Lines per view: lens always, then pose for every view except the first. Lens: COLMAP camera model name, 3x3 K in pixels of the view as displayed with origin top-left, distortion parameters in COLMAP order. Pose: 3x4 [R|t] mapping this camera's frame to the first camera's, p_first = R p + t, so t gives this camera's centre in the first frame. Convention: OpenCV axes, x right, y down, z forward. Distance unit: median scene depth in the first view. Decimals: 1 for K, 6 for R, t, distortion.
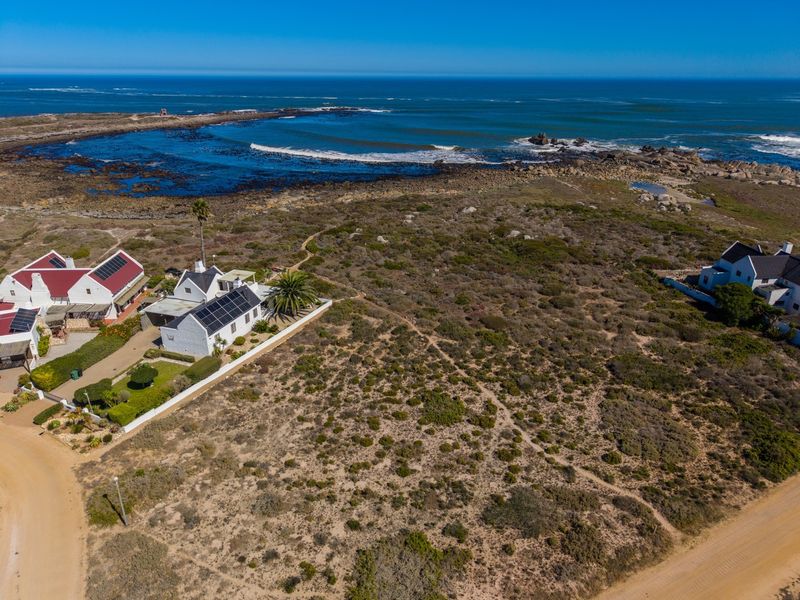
lens RADIAL K [[533.9, 0, 400.0], [0, 533.9, 300.0], [0, 0, 1]] dist [0.010535, -0.005525]
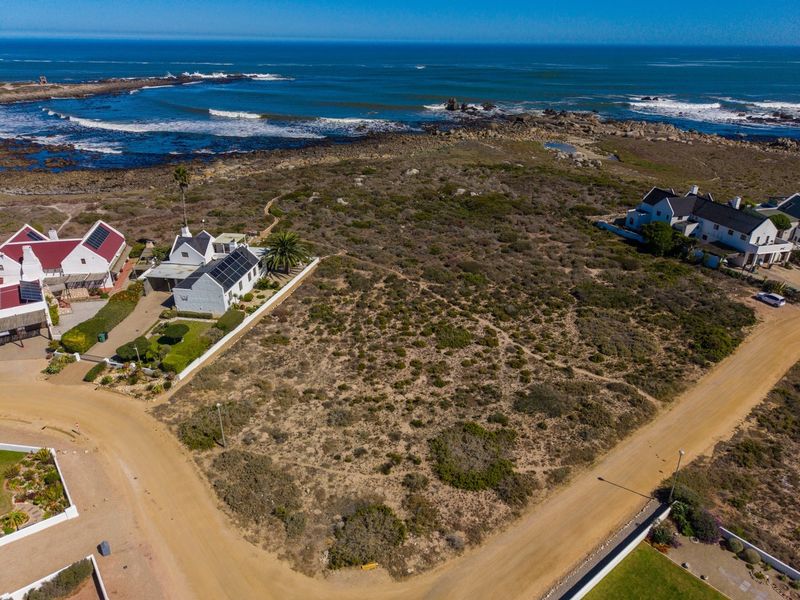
lens RADIAL K [[531.0, 0, 400.0], [0, 531.0, 300.0], [0, 0, 1]] dist [0.049556, -0.070995]
pose [[0.982771, -0.076902, 0.168067, -0.215680], [0.067568, 0.995874, 0.060579, 0.045028], [-0.172032, -0.048180, 0.983912, -0.120460]]
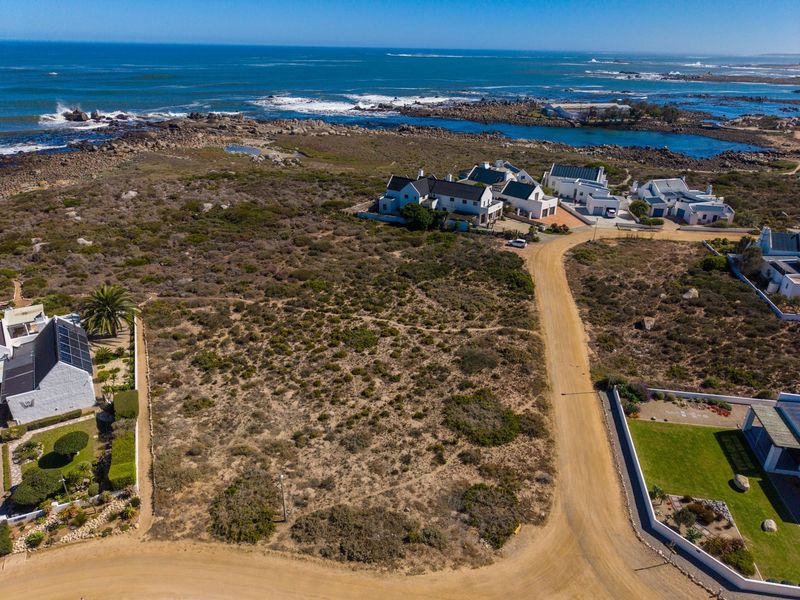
lens RADIAL K [[531.0, 0, 400.0], [0, 531.0, 300.0], [0, 0, 1]] dist [0.049556, -0.070995]
pose [[0.638807, -0.322863, 0.698345, -0.656767], [0.283641, 0.942581, 0.176321, -0.063128], [-0.715174, 0.085444, 0.693704, 0.074472]]
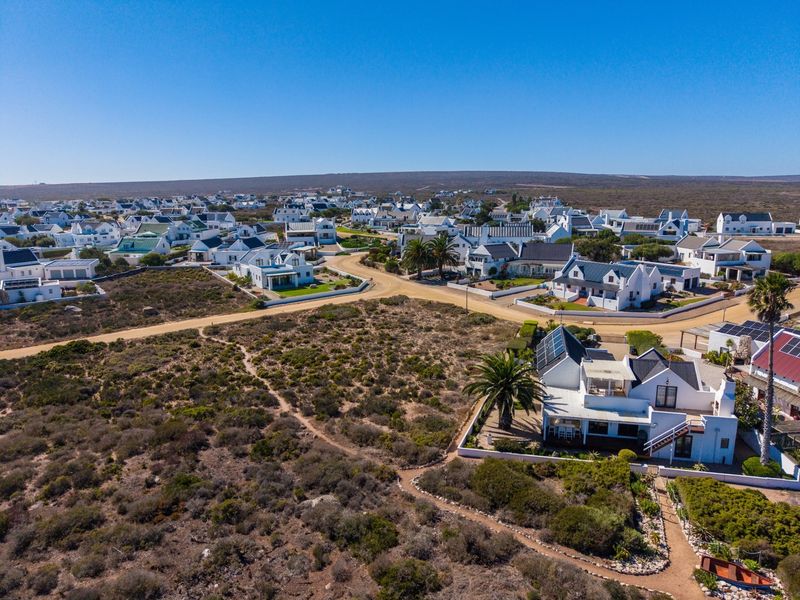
lens RADIAL K [[533.9, 0, 400.0], [0, 533.9, 300.0], [0, 0, 1]] dist [0.010535, -0.005525]
pose [[-0.996458, 0.025544, -0.080113, -0.051996], [-0.023536, 0.829928, 0.557373, -0.560929], [0.080725, 0.557285, -0.826388, 1.879301]]
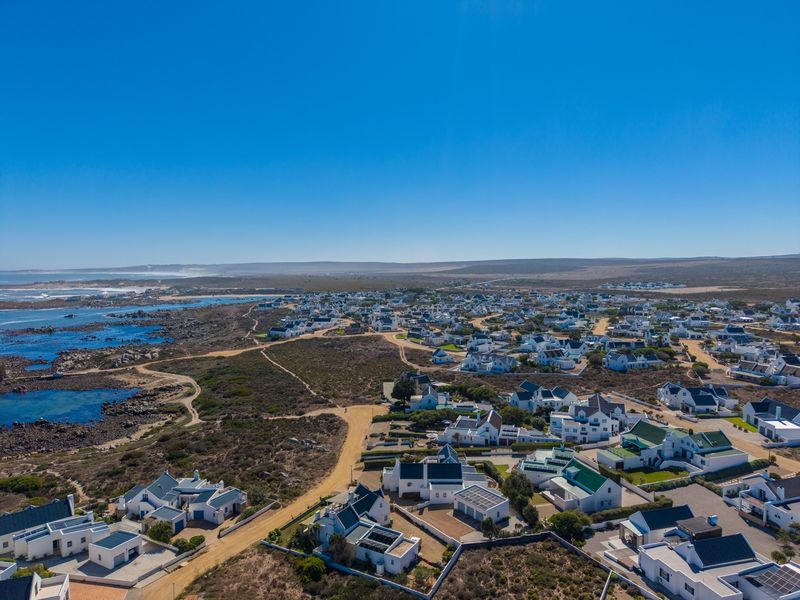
lens RADIAL K [[533.9, 0, 400.0], [0, 533.9, 300.0], [0, 0, 1]] dist [0.010535, -0.005525]
pose [[-0.512281, -0.054105, 0.857112, -0.318026], [0.320653, 0.913792, 0.249332, -0.624135], [-0.796712, 0.402563, -0.450770, 0.682920]]
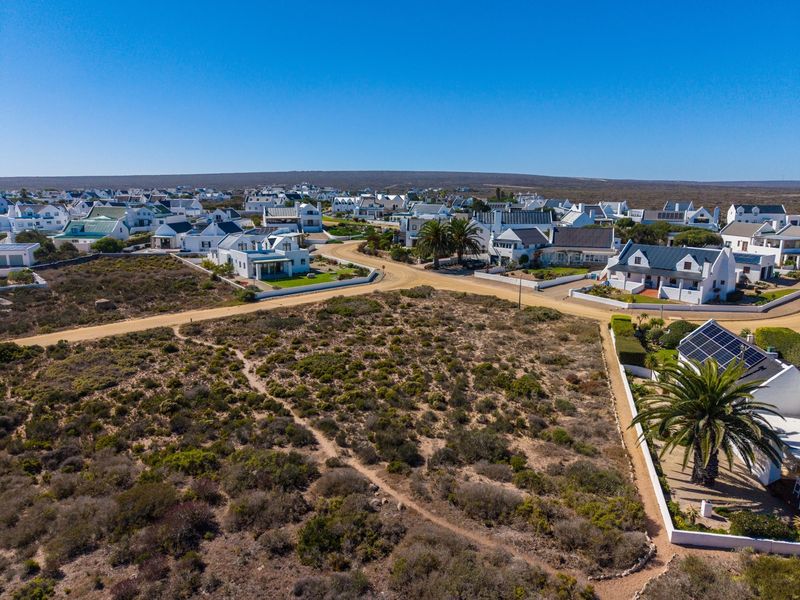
lens RADIAL K [[533.9, 0, 400.0], [0, 533.9, 300.0], [0, 0, 1]] dist [0.010535, -0.005525]
pose [[-0.988450, 0.024035, -0.149631, 0.079994], [-0.063527, 0.830697, 0.553088, -0.355907], [0.137592, 0.556206, -0.819575, 1.610236]]
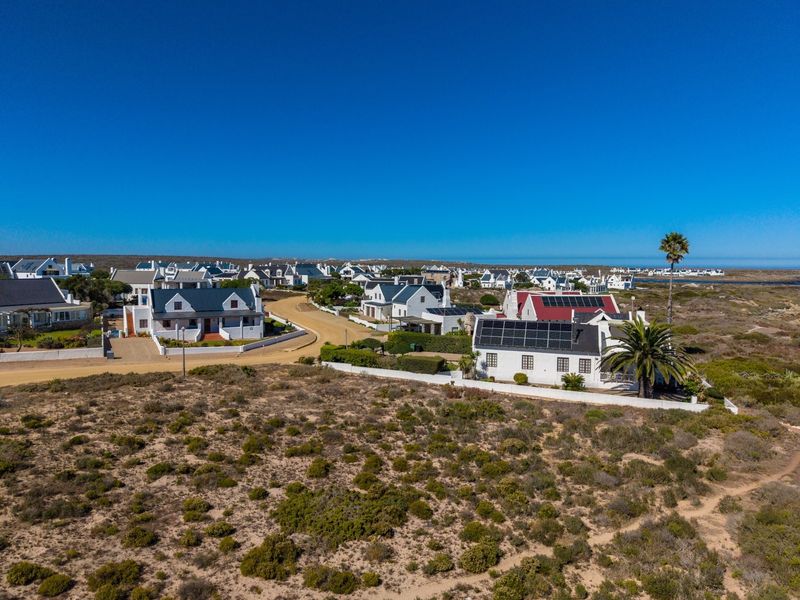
lens RADIAL K [[533.9, 0, 400.0], [0, 533.9, 300.0], [0, 0, 1]] dist [0.010535, -0.005525]
pose [[0.018711, 0.065879, -0.997652, 0.487536], [-0.387508, 0.920312, 0.053504, 0.003506], [0.921676, 0.385597, 0.042748, 0.928431]]
